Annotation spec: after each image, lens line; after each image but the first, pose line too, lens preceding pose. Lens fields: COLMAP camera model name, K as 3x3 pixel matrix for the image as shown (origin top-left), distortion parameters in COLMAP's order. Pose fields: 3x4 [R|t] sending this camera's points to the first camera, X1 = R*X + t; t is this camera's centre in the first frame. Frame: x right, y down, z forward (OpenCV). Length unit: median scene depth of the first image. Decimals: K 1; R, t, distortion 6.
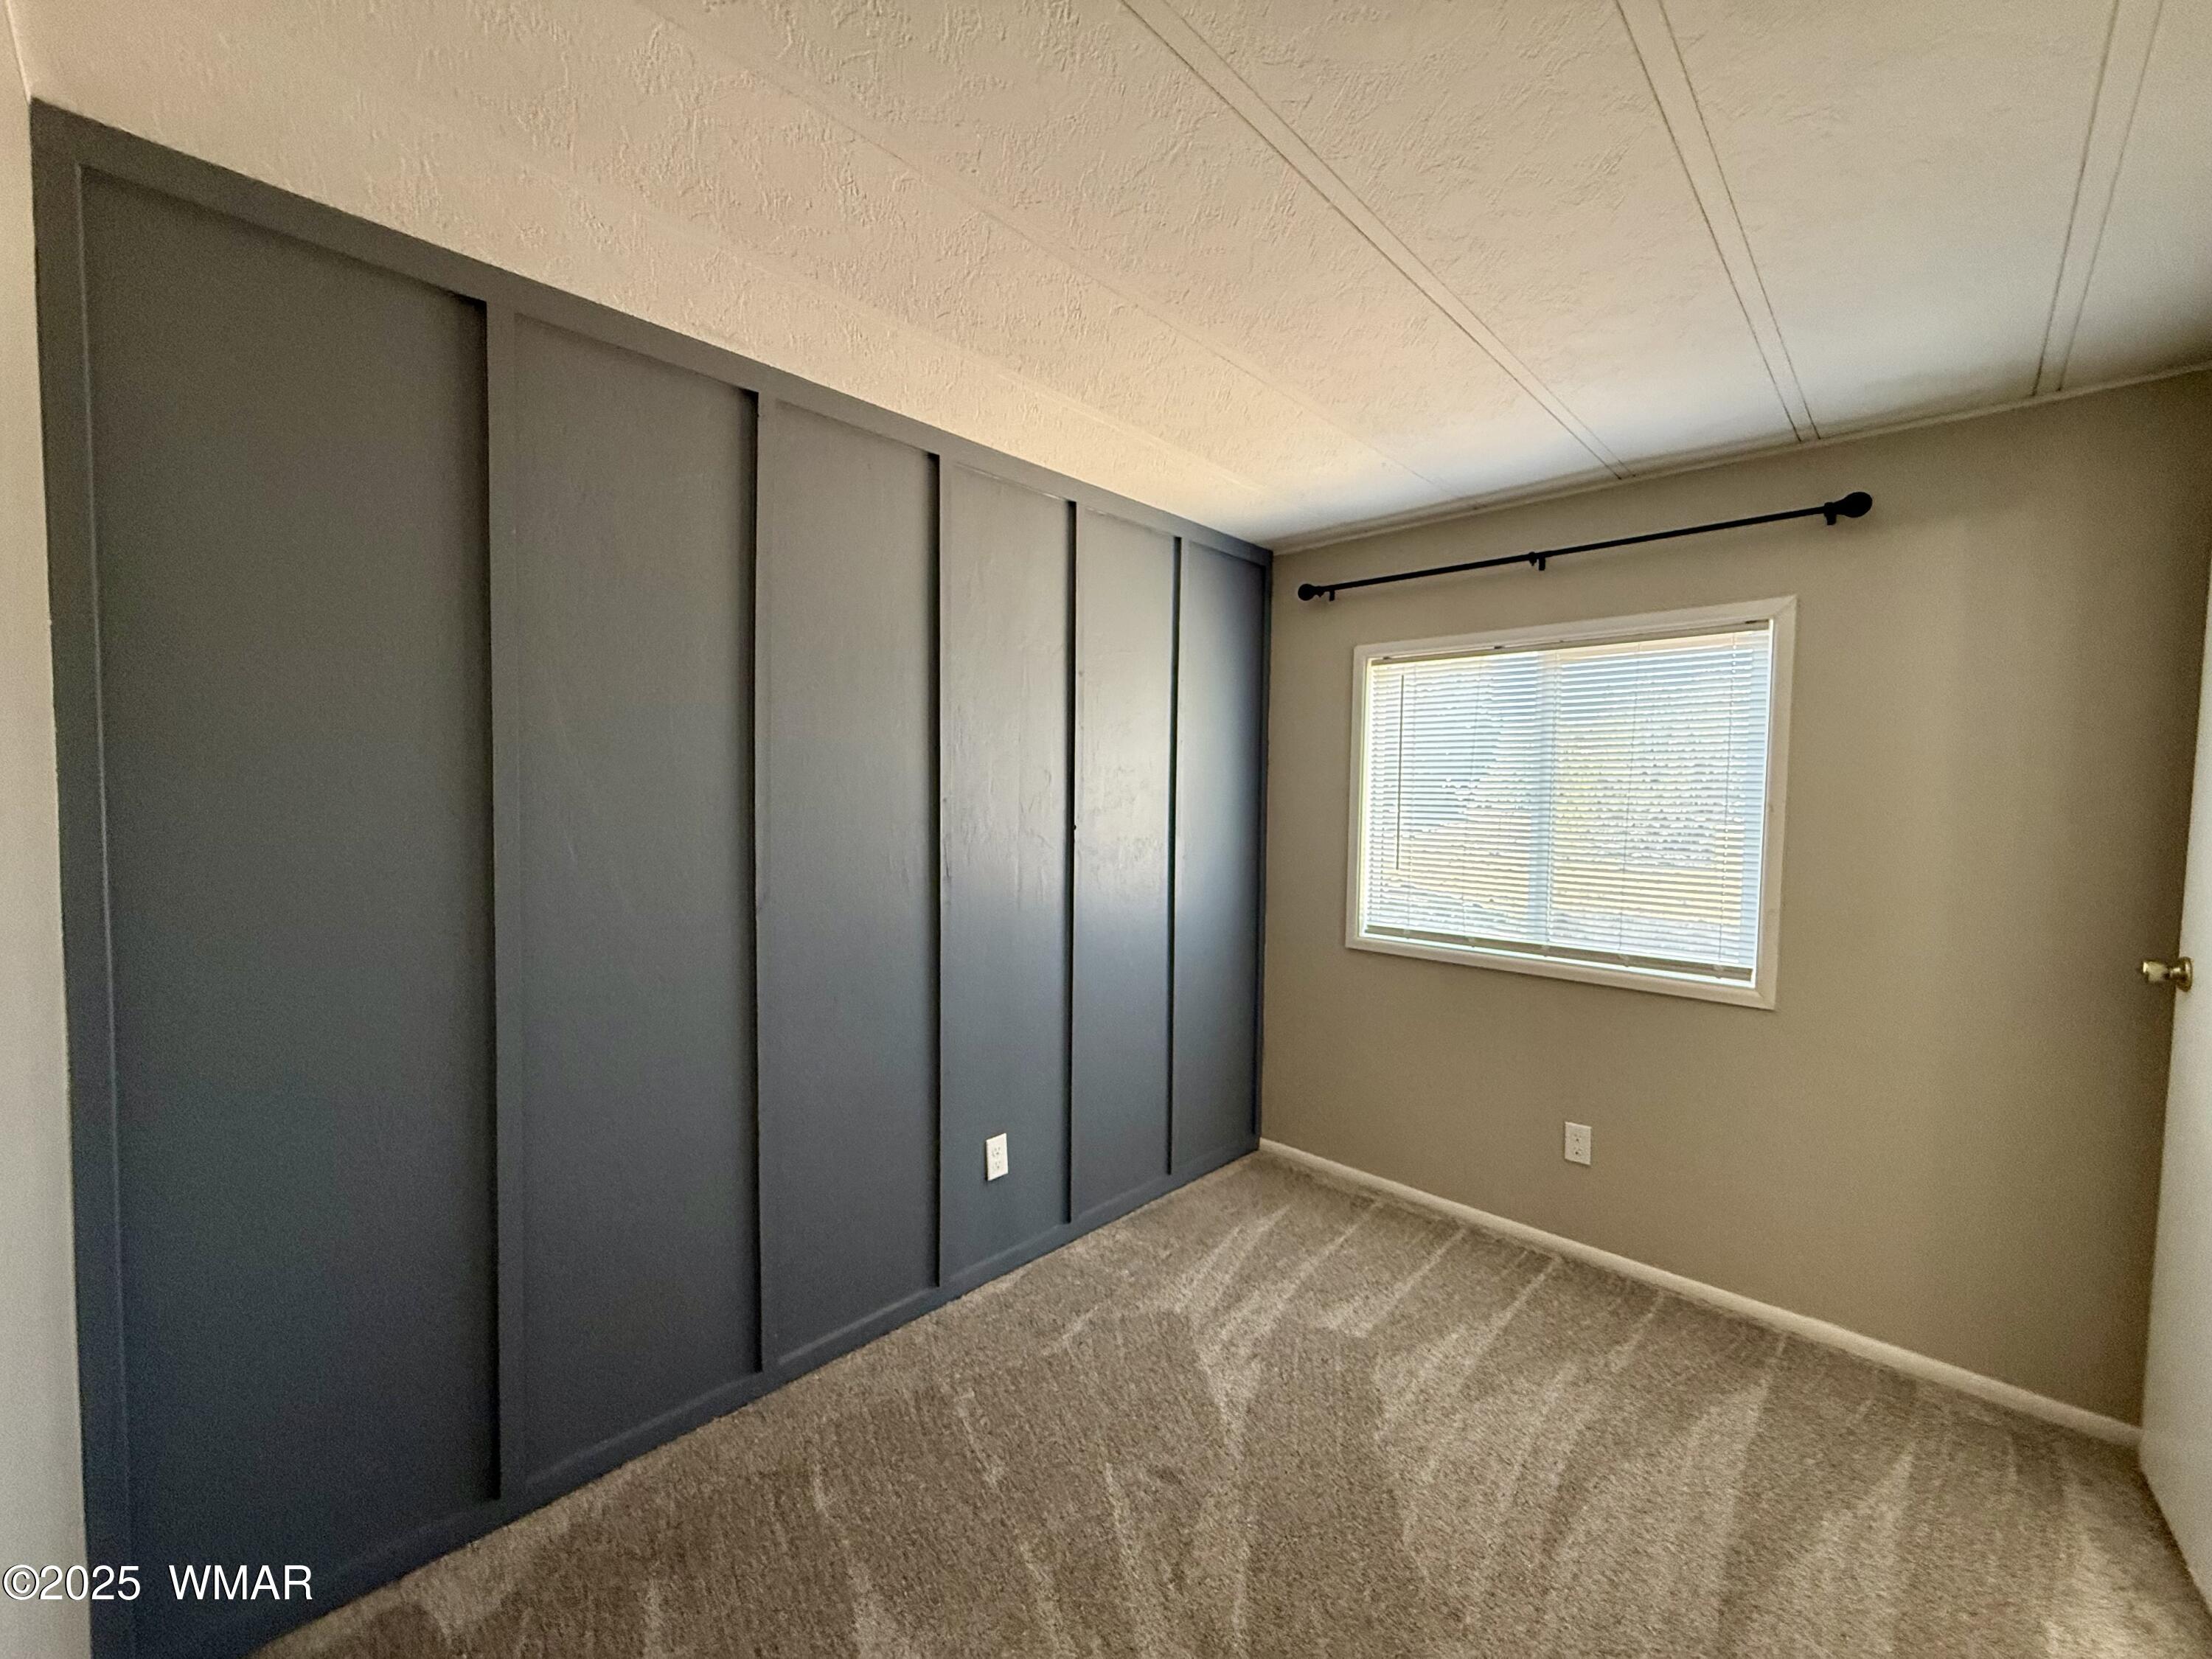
lens RADIAL K [[882.0, 0, 1102.4], [0, 882.0, 828.8], [0, 0, 1]] dist [0.001124, 0.000176]
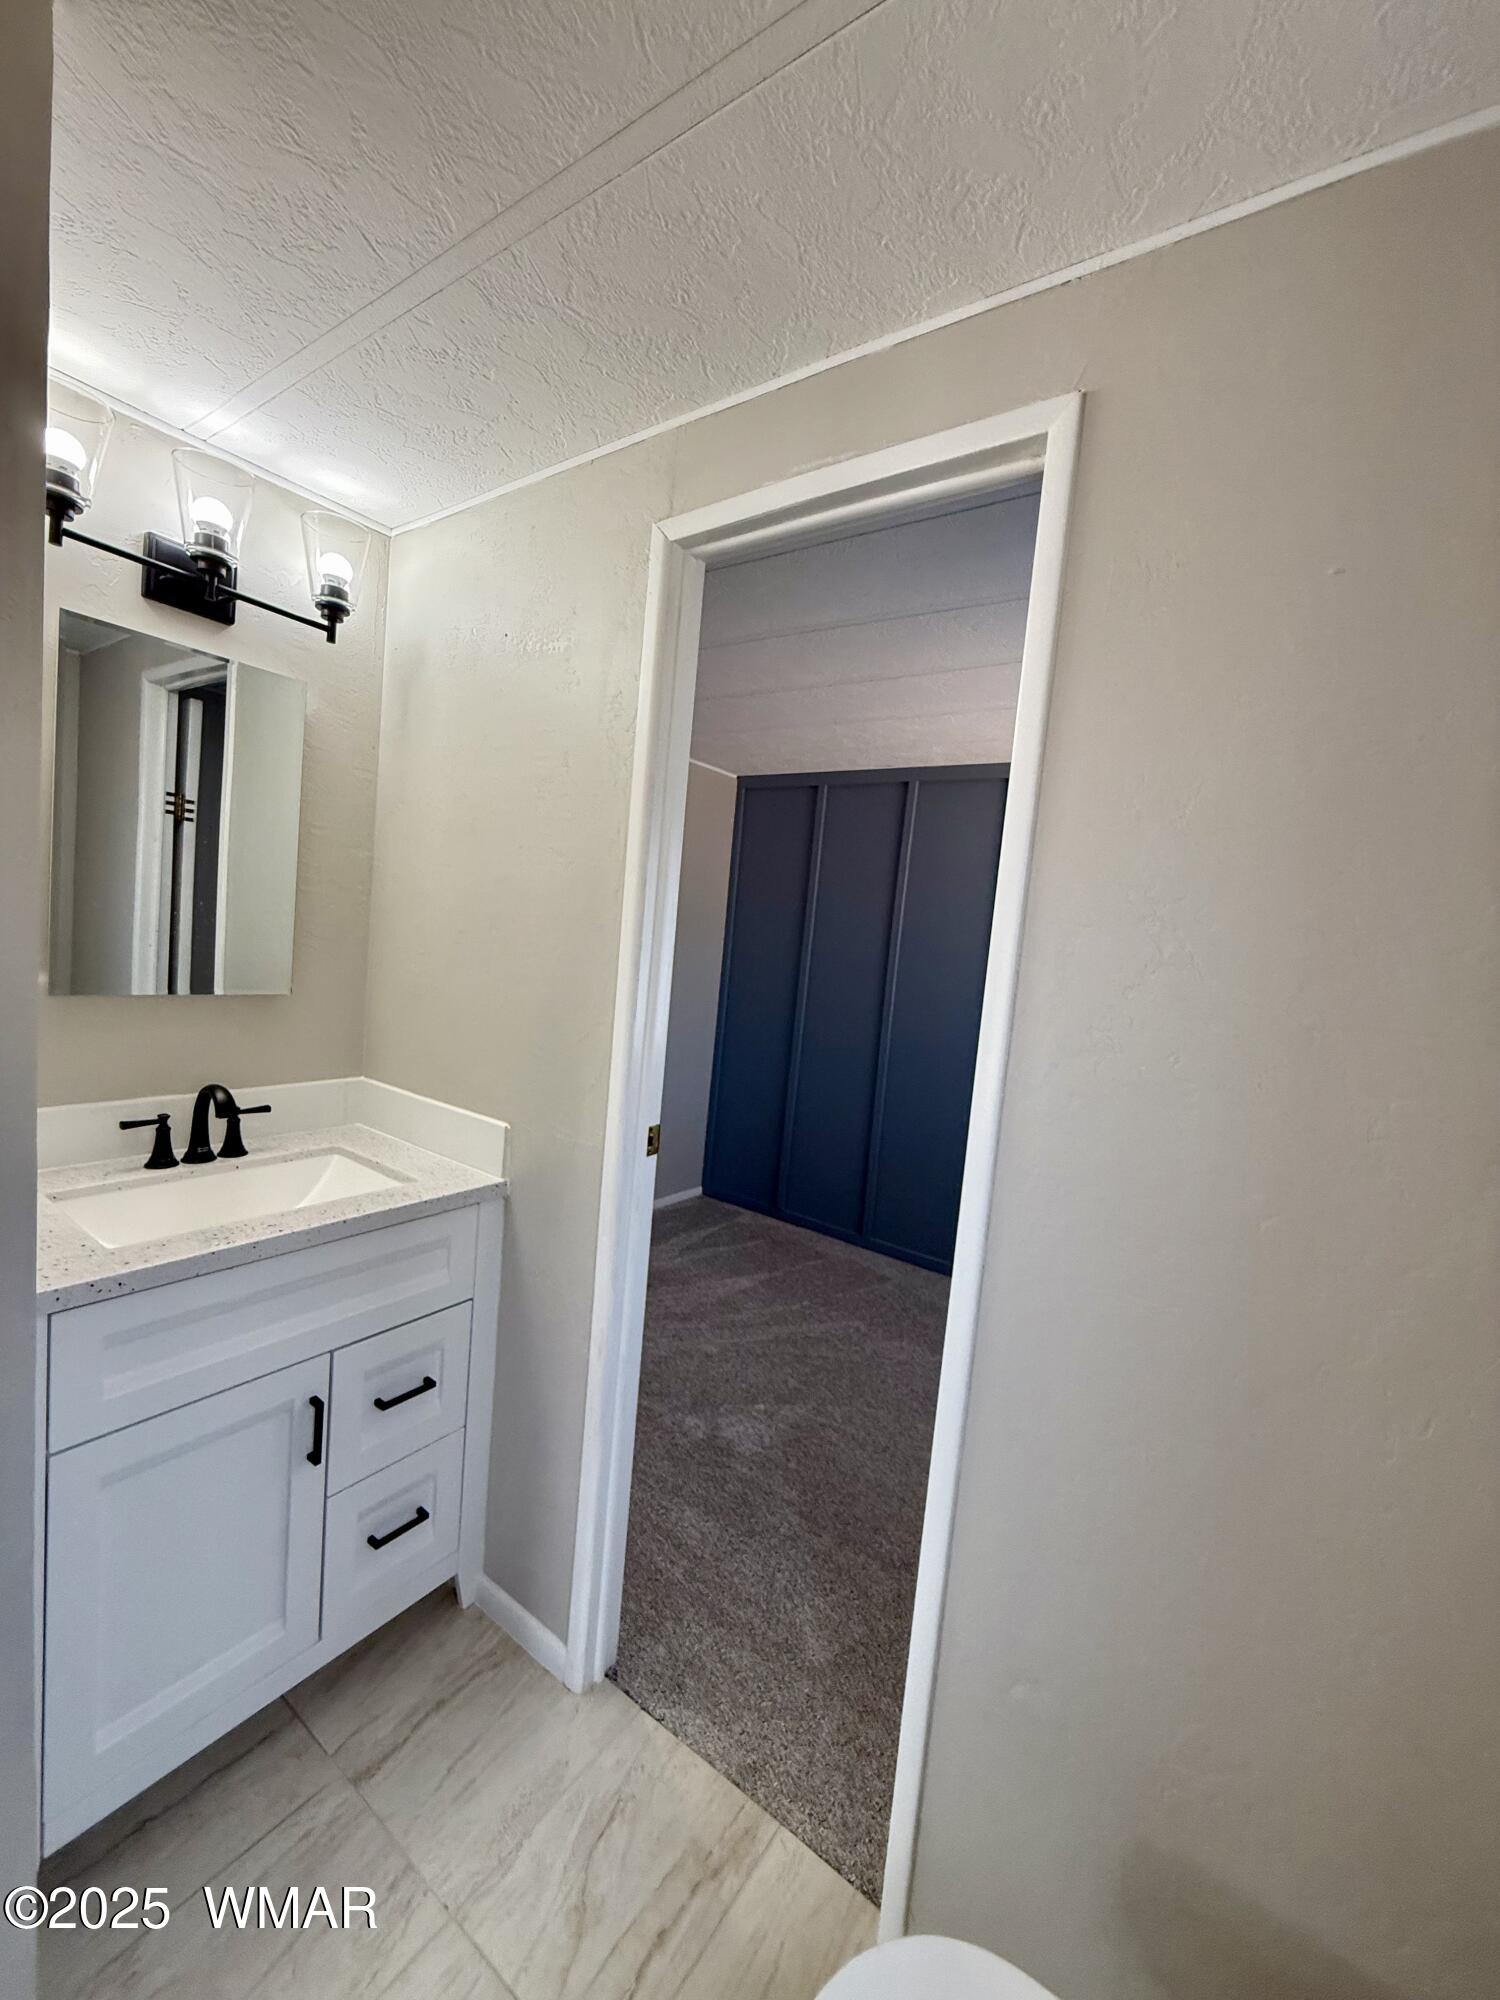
lens RADIAL K [[797.5, 0, 750.0], [0, 797.5, 1000.0], [0, 0, 1]] dist [0.001124, 0.000176]
pose [[0.151219, 0.076840, -0.985509, 1.802077], [-0.129643, 0.989904, 0.057290, -0.027967], [0.979962, 0.119101, 0.159654, 0.457473]]
